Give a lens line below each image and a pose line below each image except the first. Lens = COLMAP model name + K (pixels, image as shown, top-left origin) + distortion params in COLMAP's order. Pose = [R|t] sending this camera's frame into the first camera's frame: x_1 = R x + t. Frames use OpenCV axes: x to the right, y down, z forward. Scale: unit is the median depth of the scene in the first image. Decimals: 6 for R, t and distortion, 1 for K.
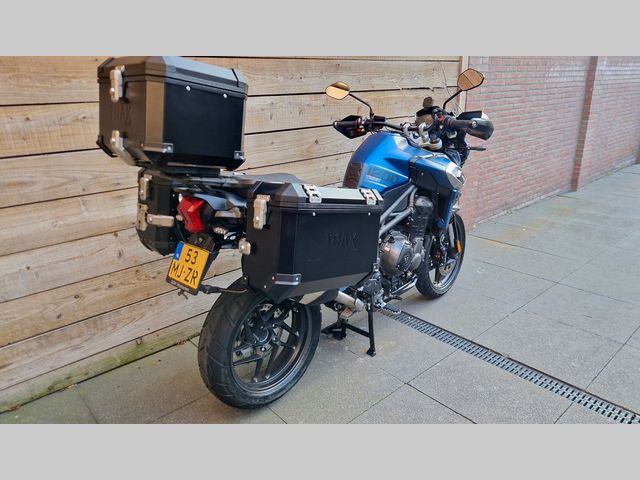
lens RADIAL K [[439.4, 0, 324.7], [0, 439.4, 238.2], [0, 0, 1]] dist [0.055410, -0.054224]
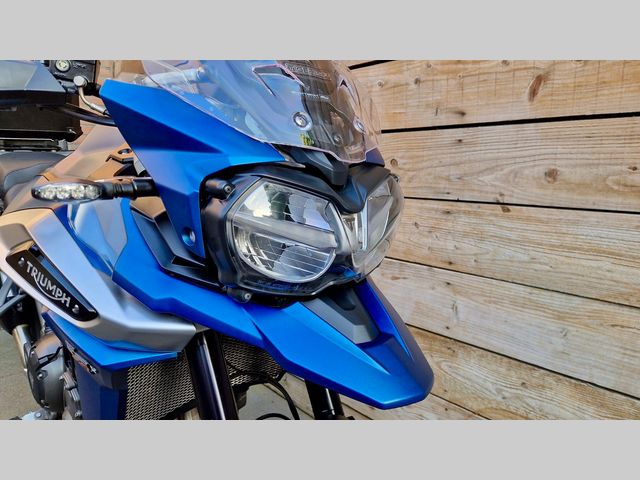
lens RADIAL K [[439.4, 0, 308.1], [0, 439.4, 241.0], [0, 0, 1]] dist [0.055410, -0.054224]
pose [[-0.003486, 0.212176, -0.977225, 0.549728], [-0.322423, 0.924804, 0.201945, -0.251764], [0.946589, 0.315784, 0.065187, 1.106728]]
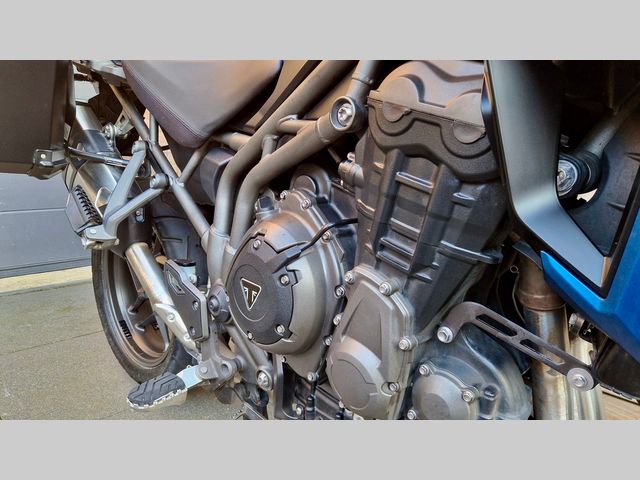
lens RADIAL K [[439.4, 0, 321.3], [0, 439.4, 238.6], [0, 0, 1]] dist [0.055410, -0.054224]
pose [[0.038133, 0.214254, -0.976033, 0.378814], [-0.356861, 0.915255, 0.186970, -0.032801], [0.933379, 0.341179, 0.111361, 0.917875]]
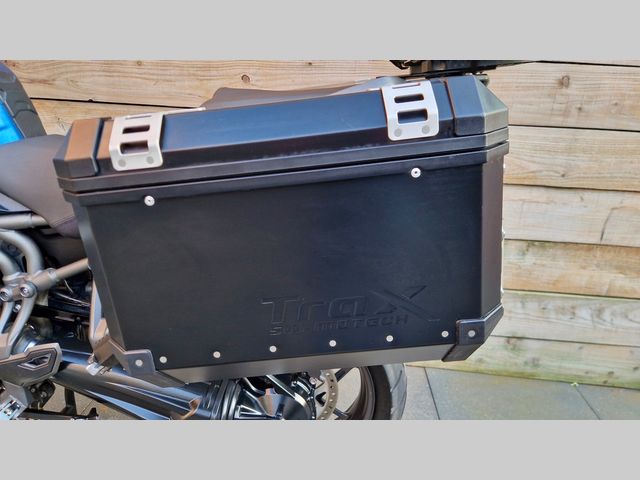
lens RADIAL K [[439.4, 0, 324.0], [0, 439.4, 240.9], [0, 0, 1]] dist [0.055410, -0.054224]
pose [[0.701417, 0.298345, -0.647305, 0.521316], [-0.300299, 0.947338, 0.111227, -0.152206], [0.646401, 0.116369, 0.754072, 0.843908]]
